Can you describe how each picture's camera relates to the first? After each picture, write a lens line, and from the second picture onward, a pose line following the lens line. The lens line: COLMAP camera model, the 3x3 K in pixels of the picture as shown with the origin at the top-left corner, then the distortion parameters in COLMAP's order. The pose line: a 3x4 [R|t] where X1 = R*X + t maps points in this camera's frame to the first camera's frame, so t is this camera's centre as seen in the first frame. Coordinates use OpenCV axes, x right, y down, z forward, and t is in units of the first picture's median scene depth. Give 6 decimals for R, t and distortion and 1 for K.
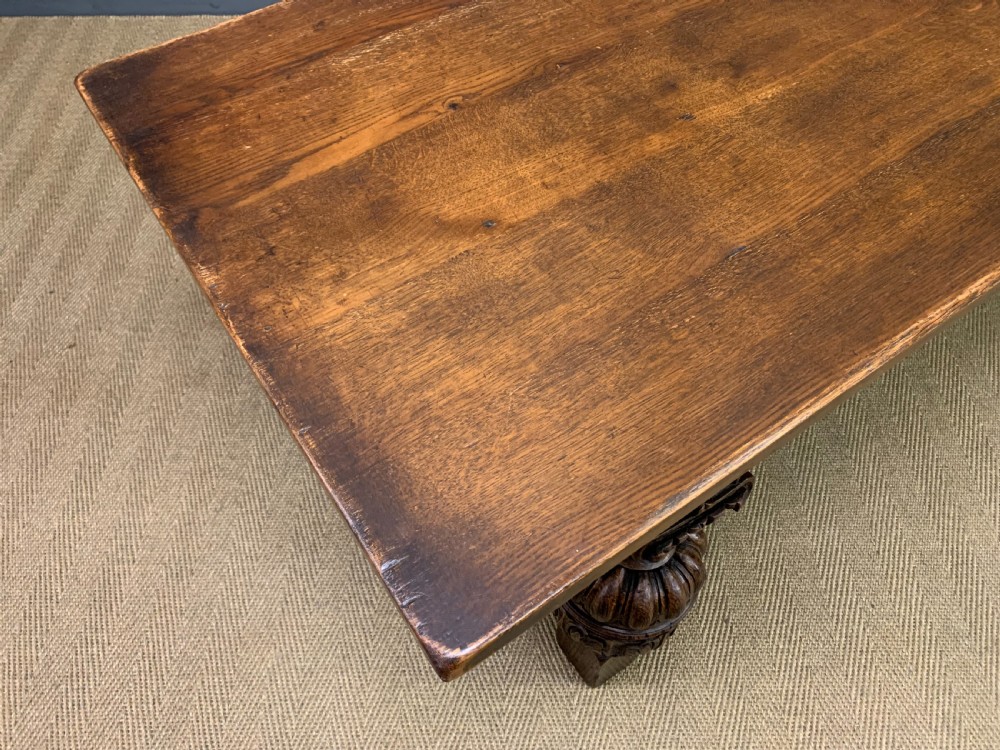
lens RADIAL K [[770.8, 0, 494.1], [0, 770.8, 377.3], [0, 0, 1]] dist [0.049247, -0.060291]
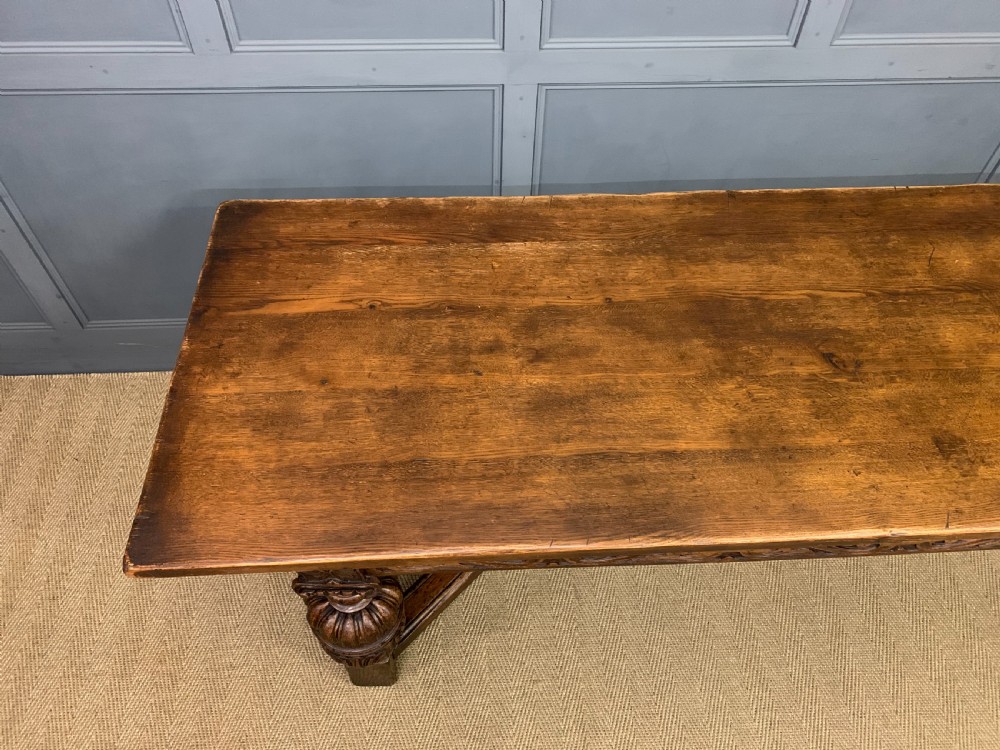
lens RADIAL K [[770.8, 0, 494.1], [0, 770.8, 377.3], [0, 0, 1]] dist [0.049247, -0.060291]
pose [[0.853296, 0.428841, -0.296617, 0.790027], [-0.444432, 0.895663, 0.016401, -0.384951], [0.272702, 0.117831, 0.954856, -0.540983]]
